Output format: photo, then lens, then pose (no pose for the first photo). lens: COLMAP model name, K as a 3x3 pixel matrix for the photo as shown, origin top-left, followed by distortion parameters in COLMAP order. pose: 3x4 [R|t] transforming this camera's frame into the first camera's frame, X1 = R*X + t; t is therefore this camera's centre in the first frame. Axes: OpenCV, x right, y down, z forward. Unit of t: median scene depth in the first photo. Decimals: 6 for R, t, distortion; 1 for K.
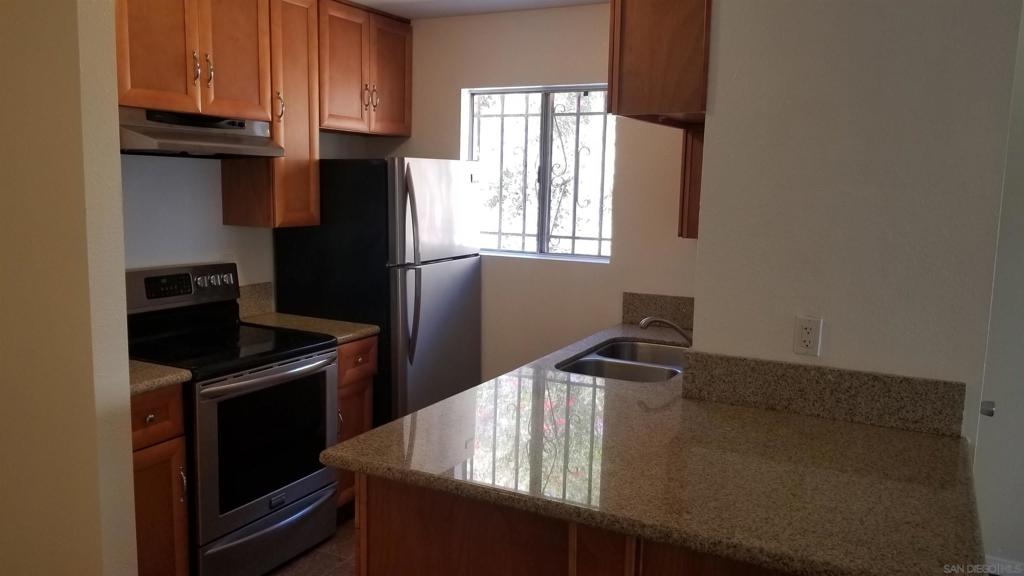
lens RADIAL K [[804.3, 0, 512.7], [0, 804.3, 286.8], [0, 0, 1]] dist [0.004450, -0.001608]
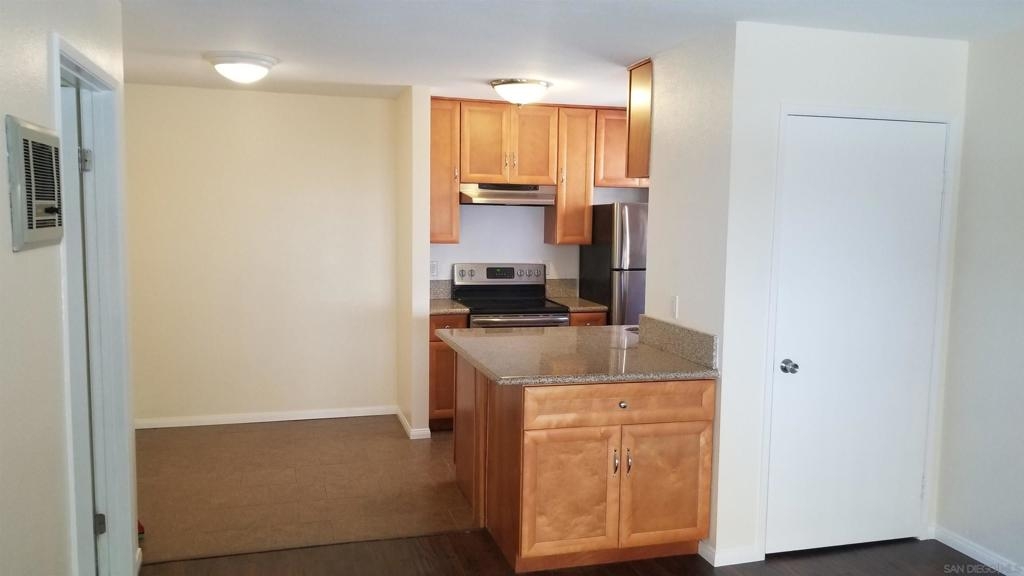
lens RADIAL K [[804.3, 0, 512.2], [0, 804.3, 289.7], [0, 0, 1]] dist [0.004450, -0.001608]
pose [[0.677274, 0.055176, -0.733659, 0.987838], [-0.094055, 0.995495, -0.011958, 0.057797], [0.729694, 0.077103, 0.679413, -0.272437]]
